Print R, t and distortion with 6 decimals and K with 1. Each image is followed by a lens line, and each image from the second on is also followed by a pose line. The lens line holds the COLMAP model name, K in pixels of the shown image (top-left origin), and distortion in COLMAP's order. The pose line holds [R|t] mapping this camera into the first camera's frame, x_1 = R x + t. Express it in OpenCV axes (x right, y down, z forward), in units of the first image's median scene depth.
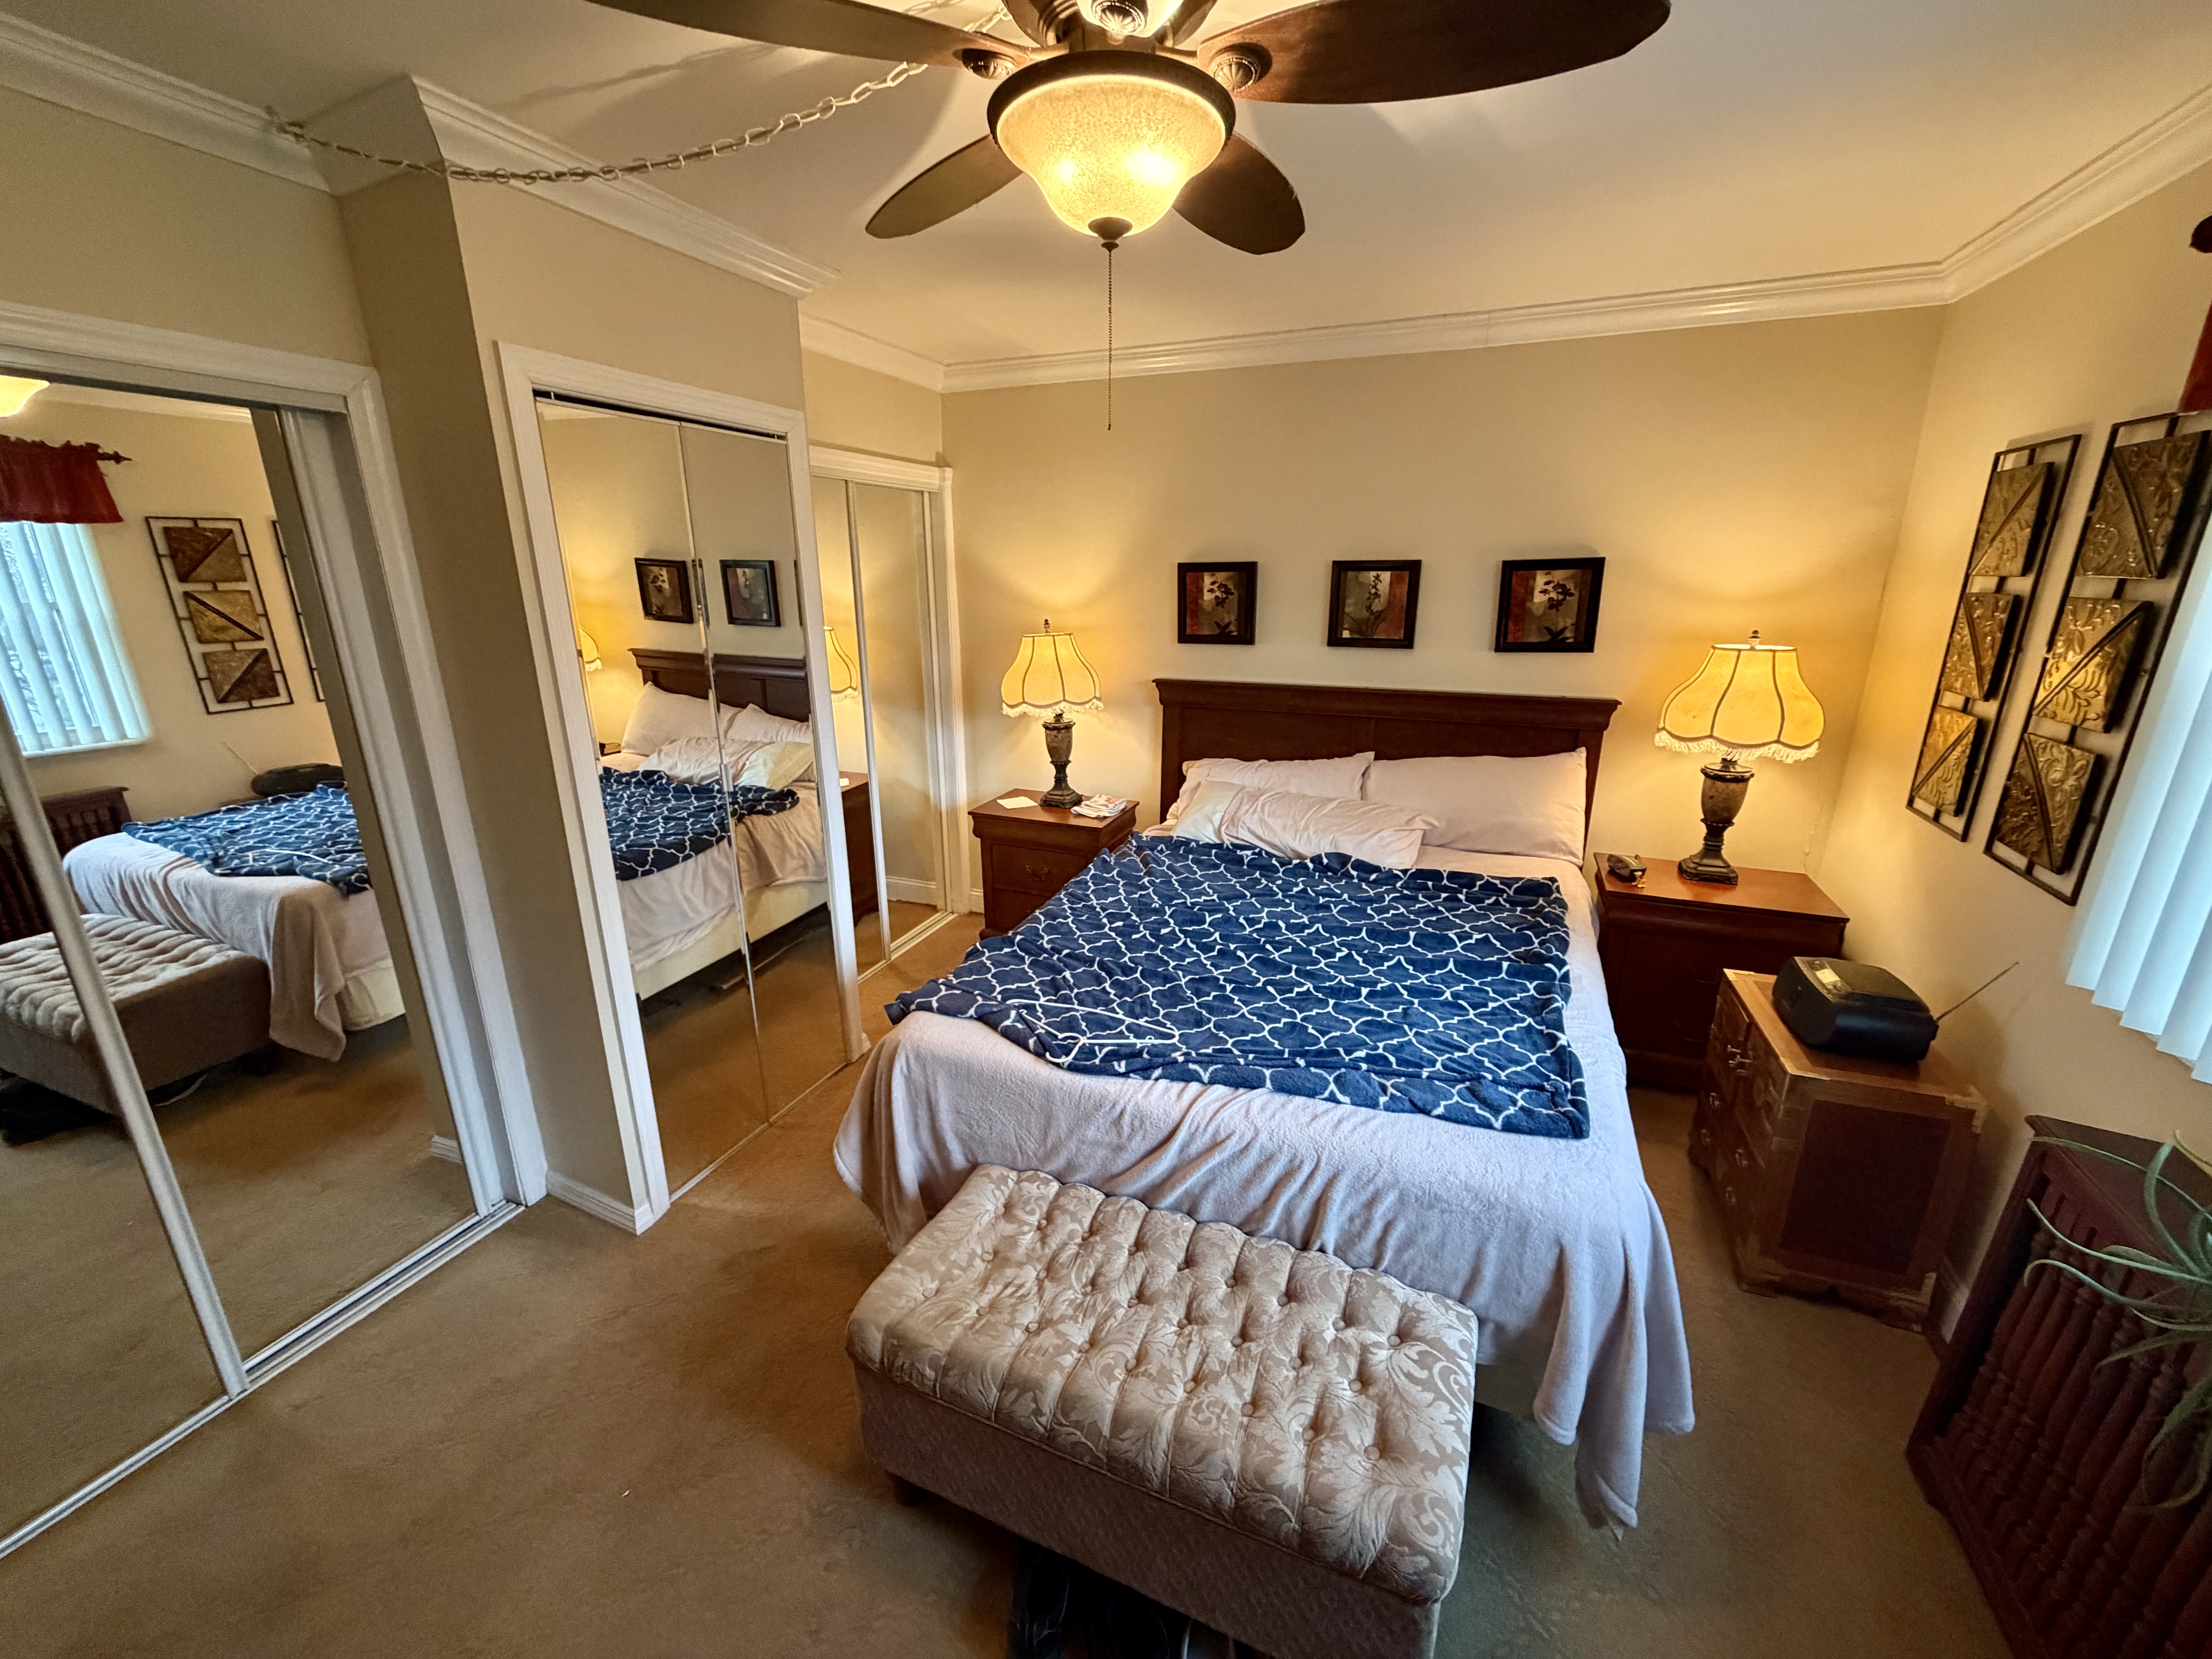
lens RADIAL K [[883.5, 0, 1098.3], [0, 883.5, 829.0], [0, 0, 1]] dist [-0.000605, 0.000380]
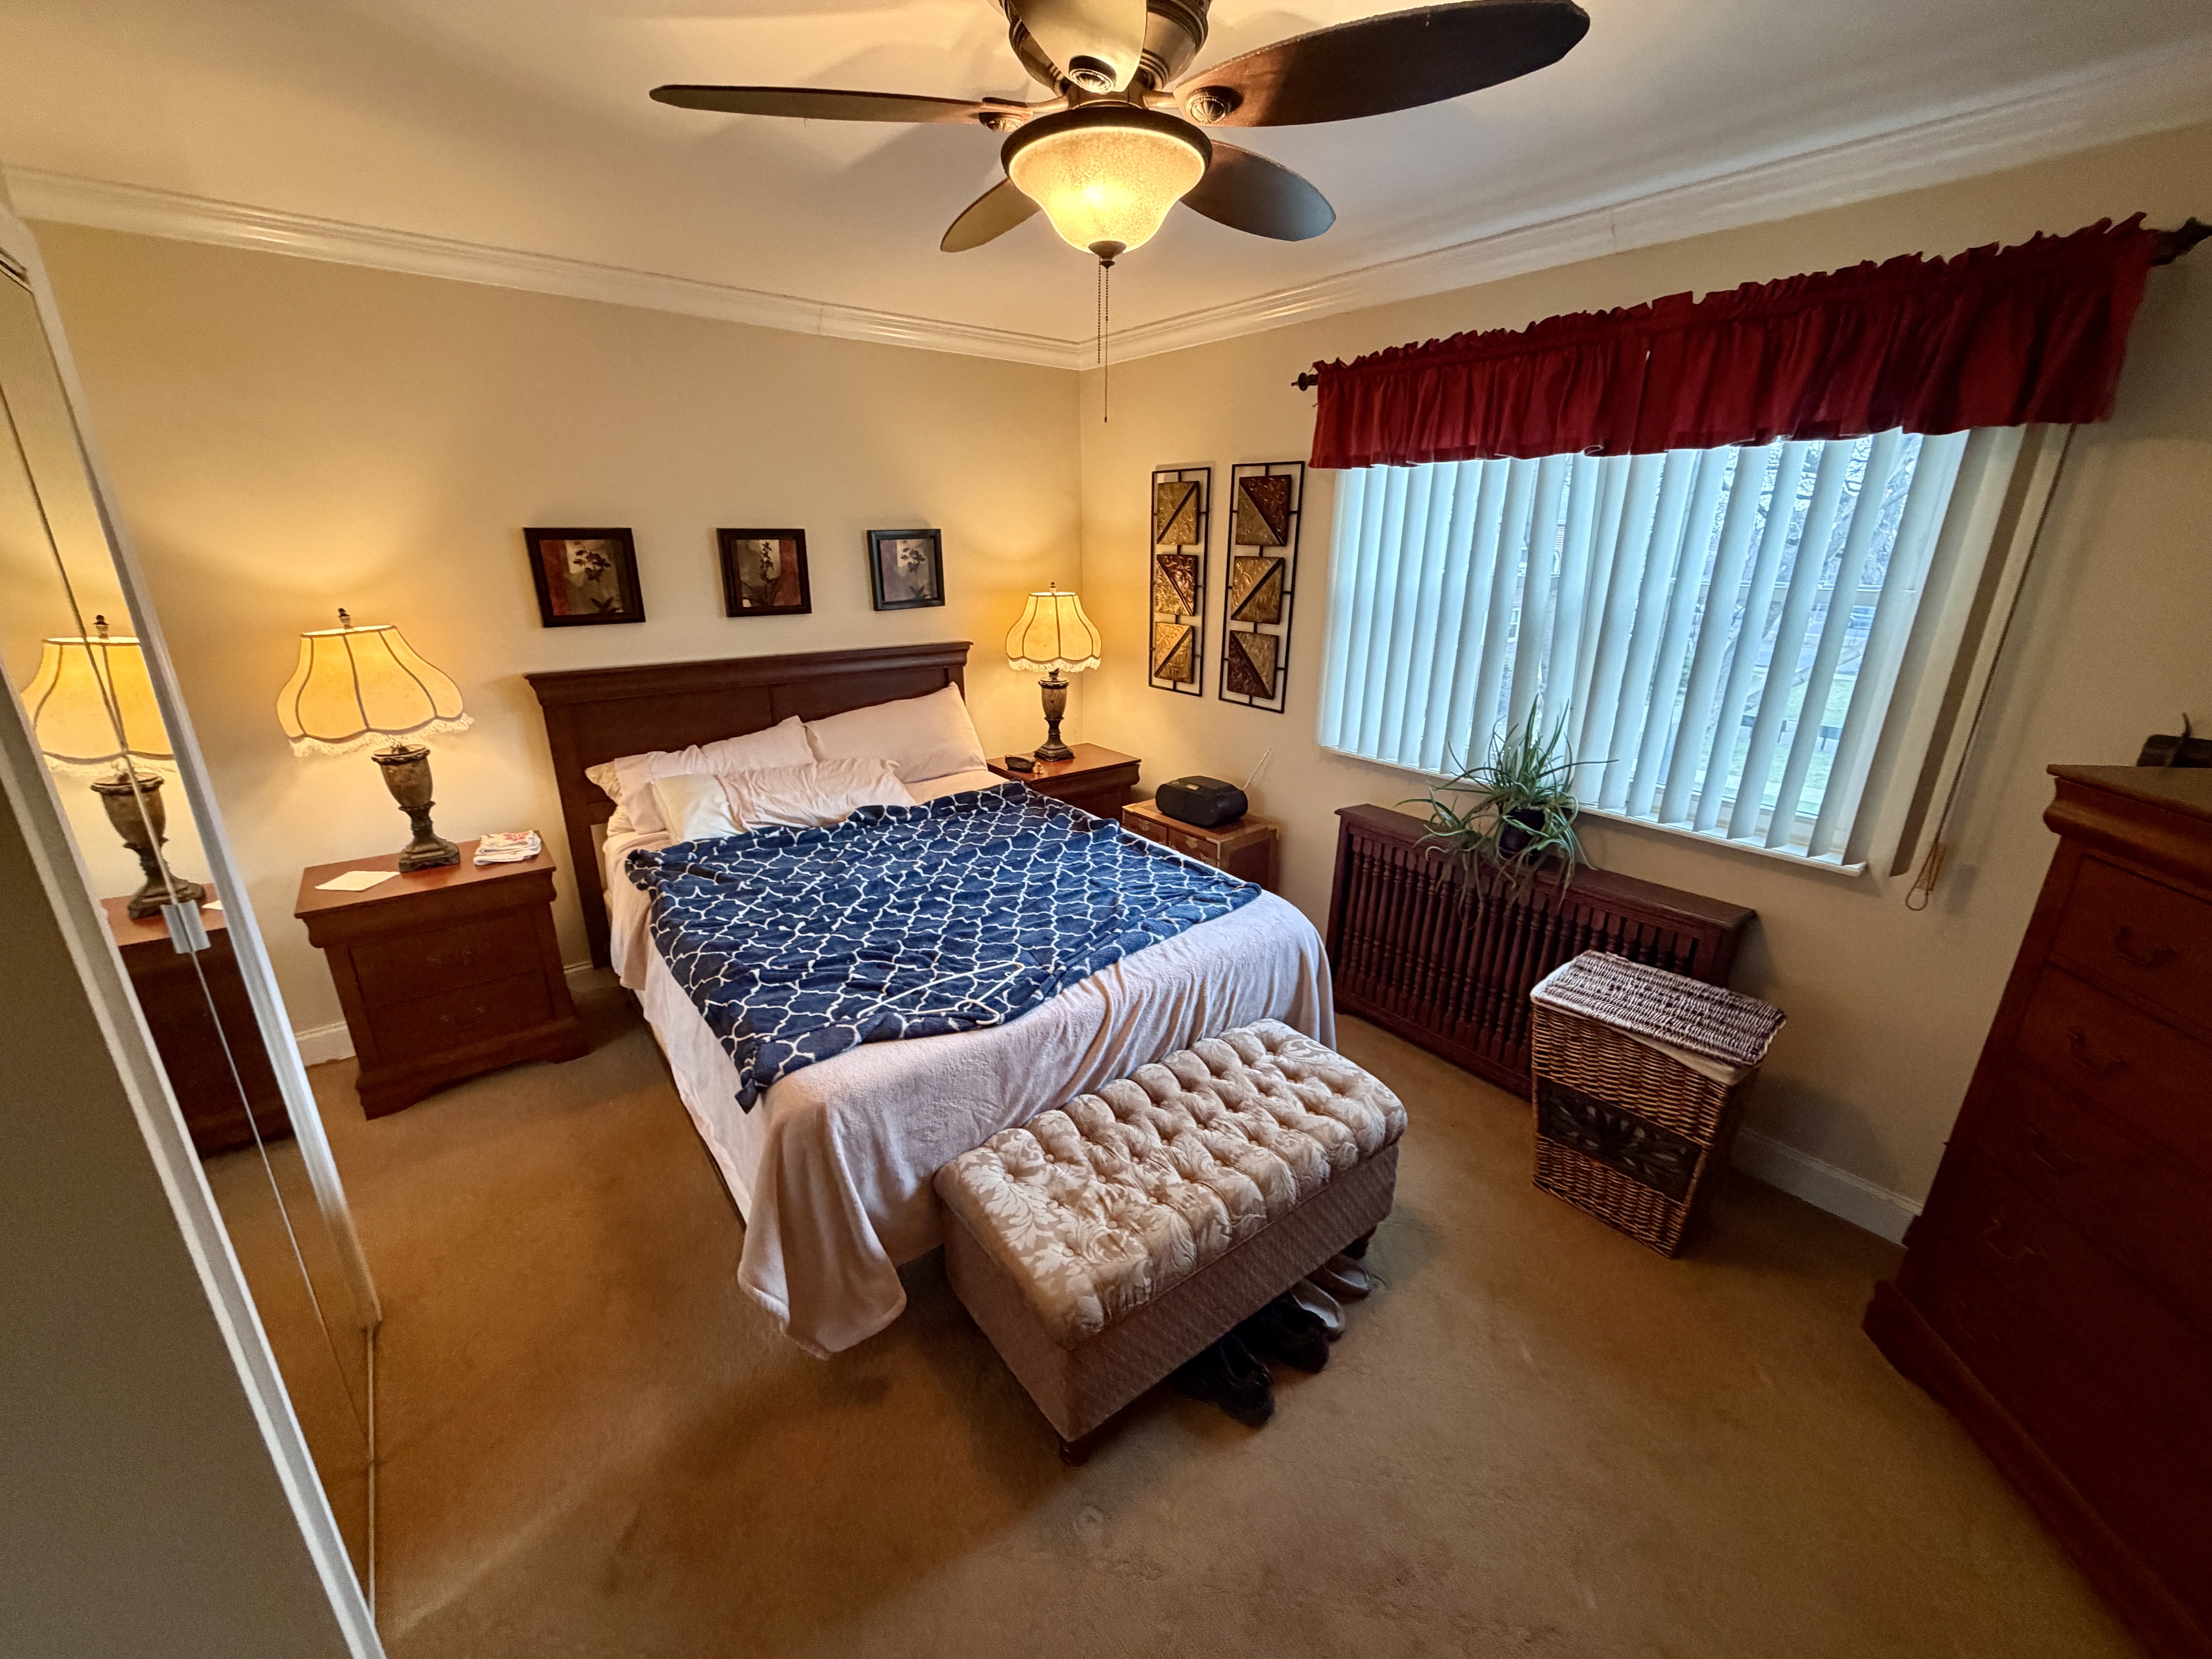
lens RADIAL K [[883.5, 0, 1097.6], [0, 883.5, 831.0], [0, 0, 1]] dist [-0.000605, 0.000380]
pose [[0.482746, -0.269914, 0.833128, -0.492723], [0.241682, 0.955437, 0.169499, -0.058246], [-0.841751, 0.119527, 0.526467, 0.207868]]
